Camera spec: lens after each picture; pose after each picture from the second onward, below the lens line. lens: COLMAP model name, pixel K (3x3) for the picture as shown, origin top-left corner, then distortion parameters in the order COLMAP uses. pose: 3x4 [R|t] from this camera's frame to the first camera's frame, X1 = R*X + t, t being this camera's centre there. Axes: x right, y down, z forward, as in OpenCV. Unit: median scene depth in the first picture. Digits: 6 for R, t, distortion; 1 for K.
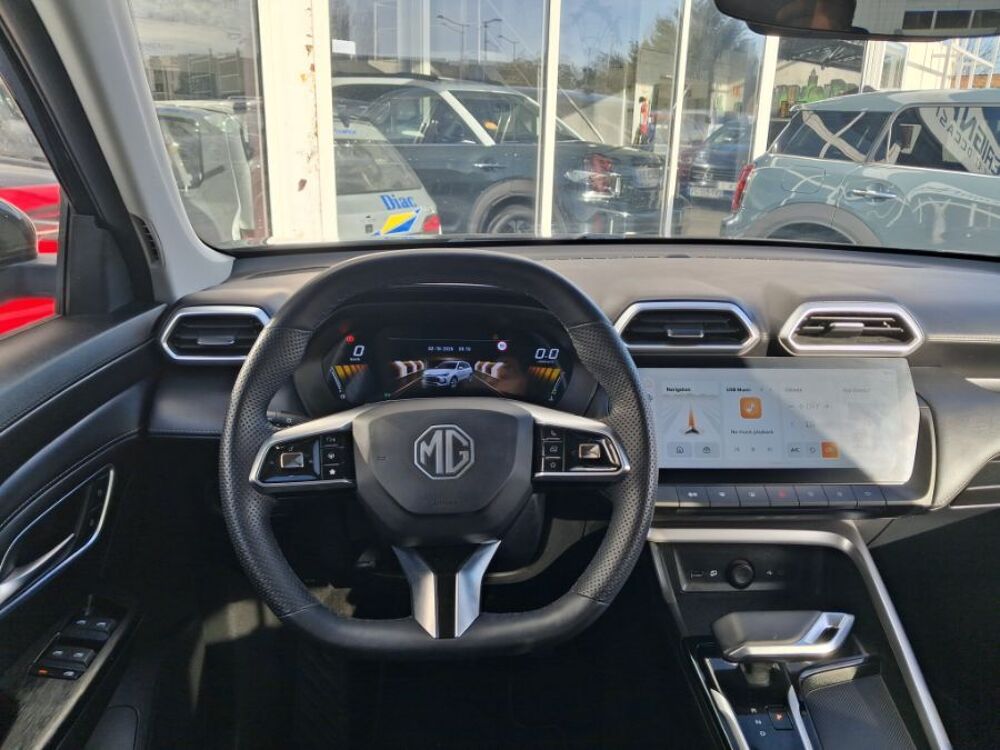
lens RADIAL K [[818.9, 0, 494.9], [0, 818.9, 376.7], [0, 0, 1]] dist [0.015603, -0.061814]
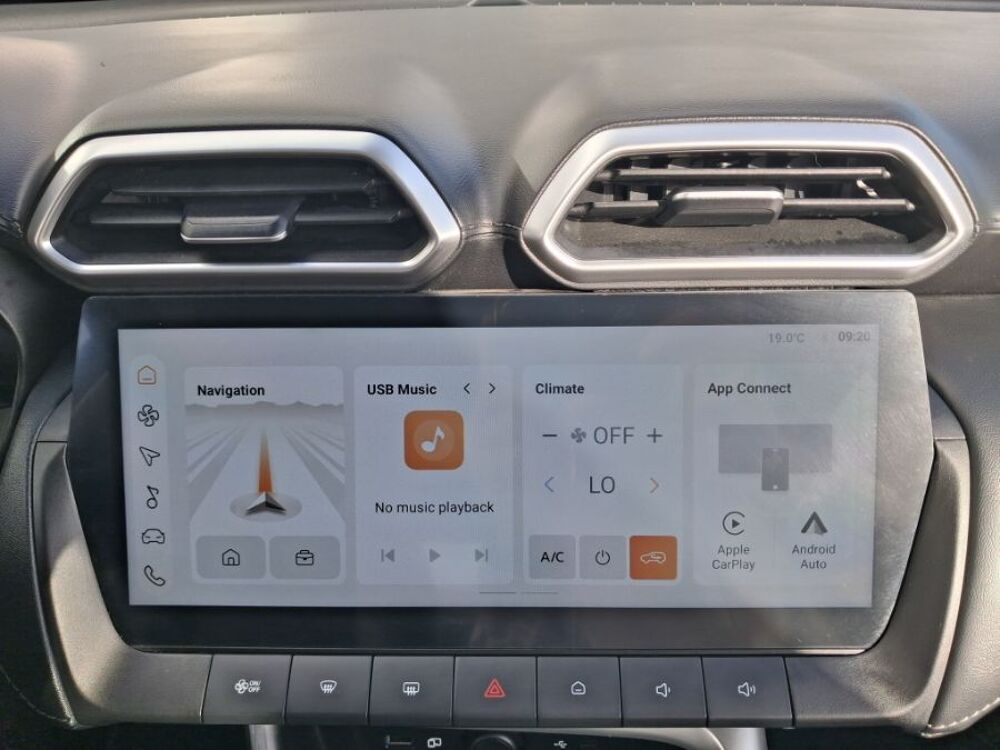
lens RADIAL K [[818.9, 0, 504.3], [0, 818.9, 377.8], [0, 0, 1]] dist [0.015603, -0.061814]
pose [[0.995943, 0.007798, -0.089646, 0.373496], [0.014478, 0.969373, 0.245166, -0.074330], [0.088812, -0.245469, 0.965328, 0.666992]]
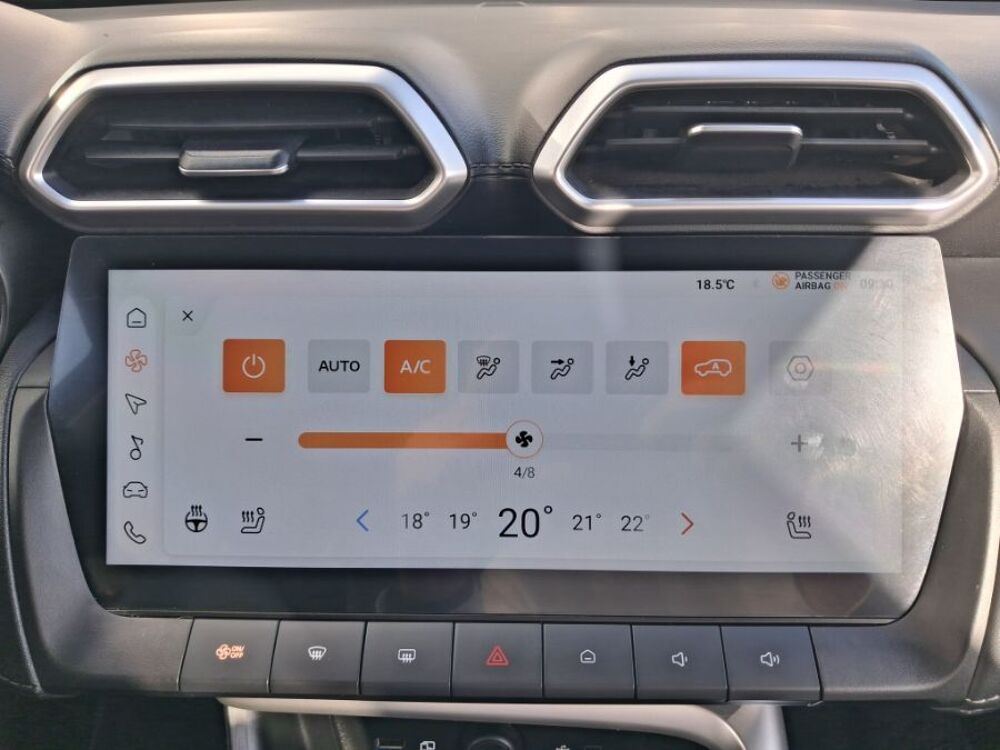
lens RADIAL K [[818.9, 0, 499.9], [0, 818.9, 376.0], [0, 0, 1]] dist [0.015603, -0.061814]
pose [[0.996123, 0.013472, -0.086931, 0.366766], [0.001643, 0.985182, 0.171504, -0.024745], [0.087953, -0.170982, 0.981341, 0.673219]]
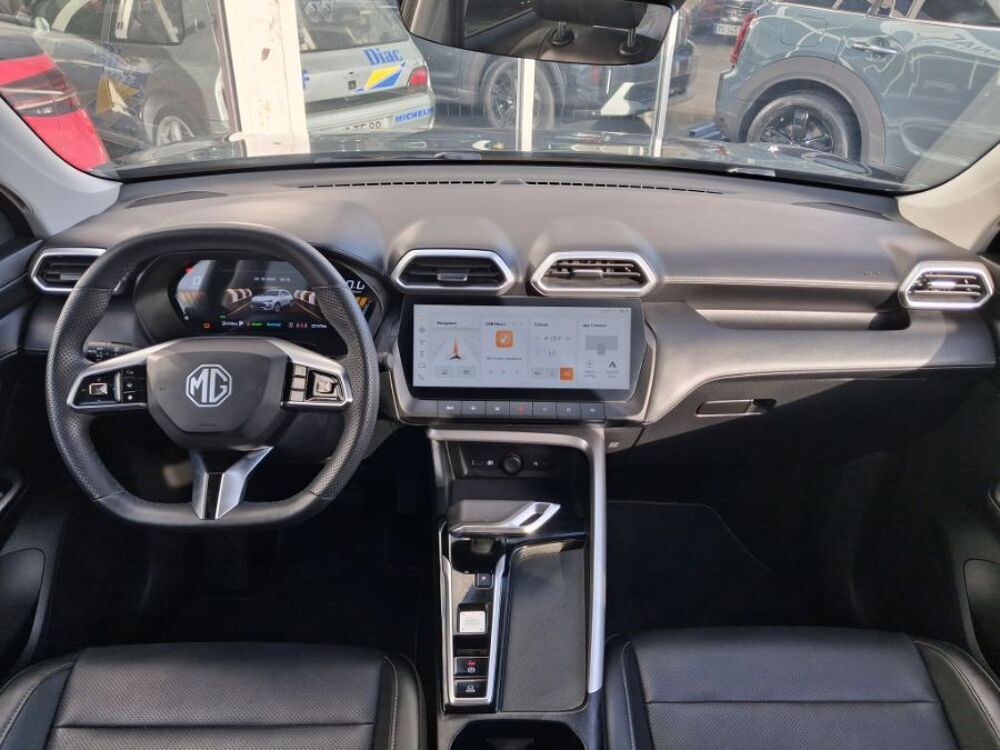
lens RADIAL K [[818.9, 0, 500.1], [0, 818.9, 376.0], [0, 0, 1]] dist [0.015603, -0.061814]
pose [[0.998336, 0.026938, -0.050983, 0.369017], [-0.016039, 0.979006, 0.203200, -0.156128], [0.055387, -0.202044, 0.977809, -0.211318]]
